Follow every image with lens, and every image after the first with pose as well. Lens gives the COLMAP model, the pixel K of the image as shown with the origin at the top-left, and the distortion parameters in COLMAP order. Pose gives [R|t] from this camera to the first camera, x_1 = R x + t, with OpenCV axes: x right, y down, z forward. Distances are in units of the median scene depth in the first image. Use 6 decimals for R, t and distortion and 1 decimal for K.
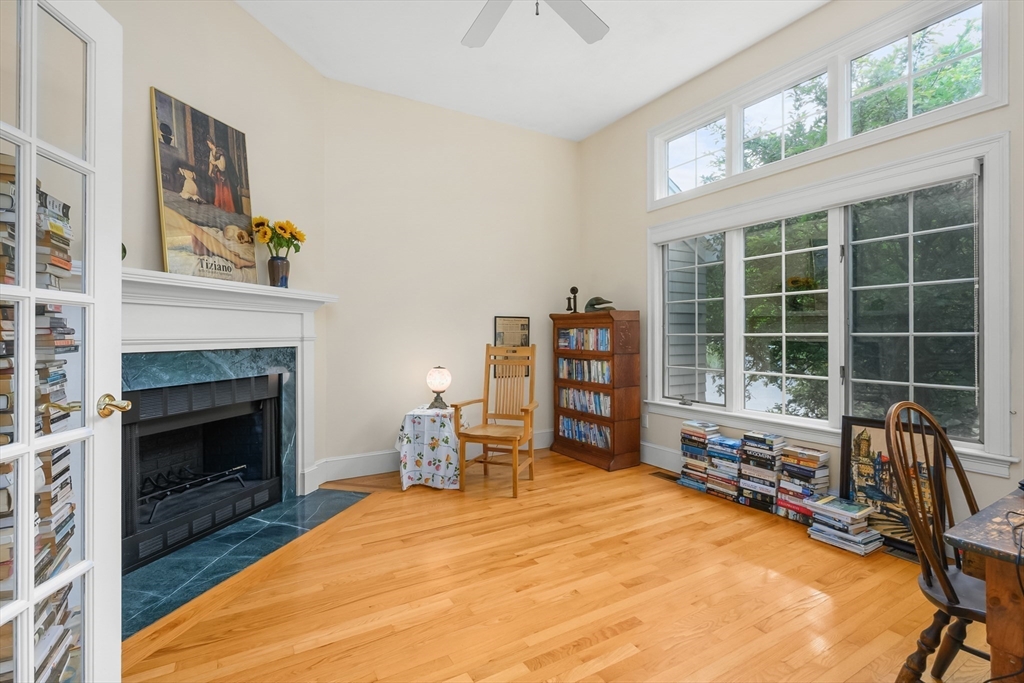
lens RADIAL K [[476.3, 0, 516.8], [0, 476.3, 336.2], [0, 0, 1]] dist [0.000779, 0.000371]
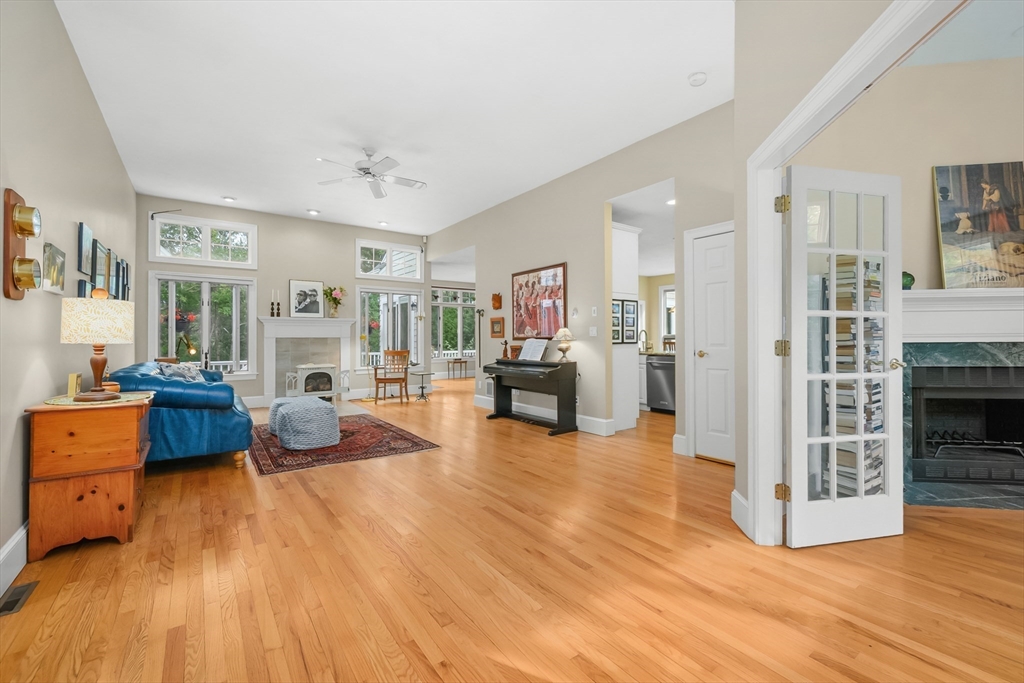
lens RADIAL K [[430.2, 0, 515.0], [0, 430.2, 334.9], [0, 0, 1]] dist [-0.001164, -0.000185]
pose [[0.096759, -0.004235, -0.995299, 0.340991], [0.001977, 0.999990, -0.004063, 0.009061], [0.995306, -0.001574, 0.096767, -0.335513]]
